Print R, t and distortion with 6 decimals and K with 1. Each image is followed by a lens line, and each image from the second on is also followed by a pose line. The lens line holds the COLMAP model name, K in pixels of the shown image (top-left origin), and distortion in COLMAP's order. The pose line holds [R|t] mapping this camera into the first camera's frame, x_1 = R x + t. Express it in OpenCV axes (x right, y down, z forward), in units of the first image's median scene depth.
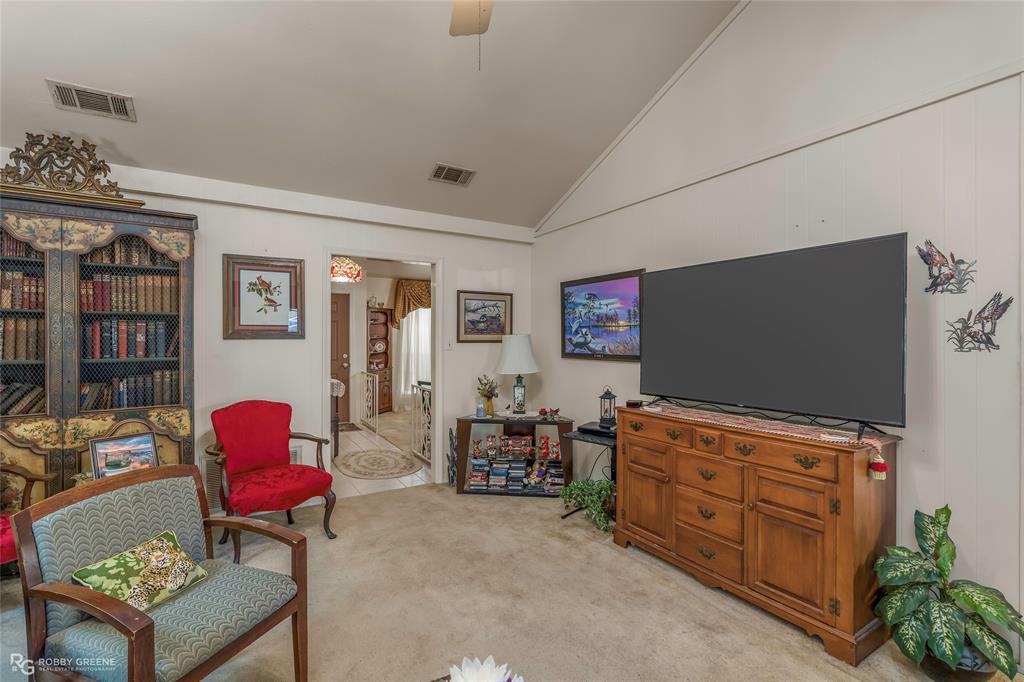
lens RADIAL K [[460.7, 0, 512.0], [0, 460.7, 341.0], [0, 0, 1]] dist [-0.003377, -0.000432]
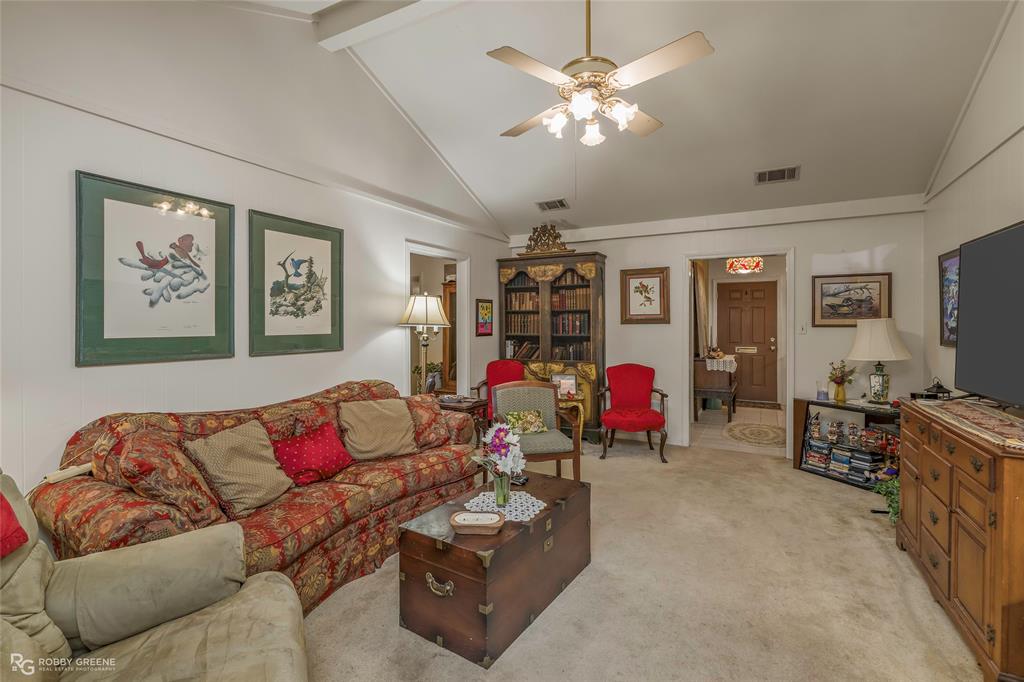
lens RADIAL K [[473.2, 0, 511.9], [0, 473.2, 326.5], [0, 0, 1]] dist [-0.003426, -0.000312]
pose [[0.492943, 0.003829, -0.870053, 0.576274], [-0.001794, 0.999993, 0.003384, 0.000176], [0.870060, -0.000108, 0.492947, -0.123078]]
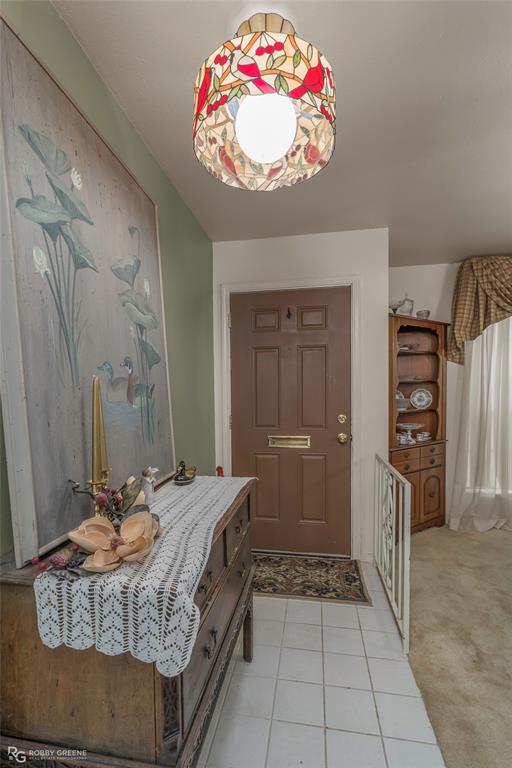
lens RADIAL K [[354.9, 0, 256.4], [0, 354.9, 408.8], [0, 0, 1]] dist [-0.003426, -0.000312]
pose [[0.748665, 0.019421, -0.662664, -0.366535], [0.008071, 0.999230, 0.038403, 0.016089], [0.662899, -0.034099, 0.747932, 1.319157]]
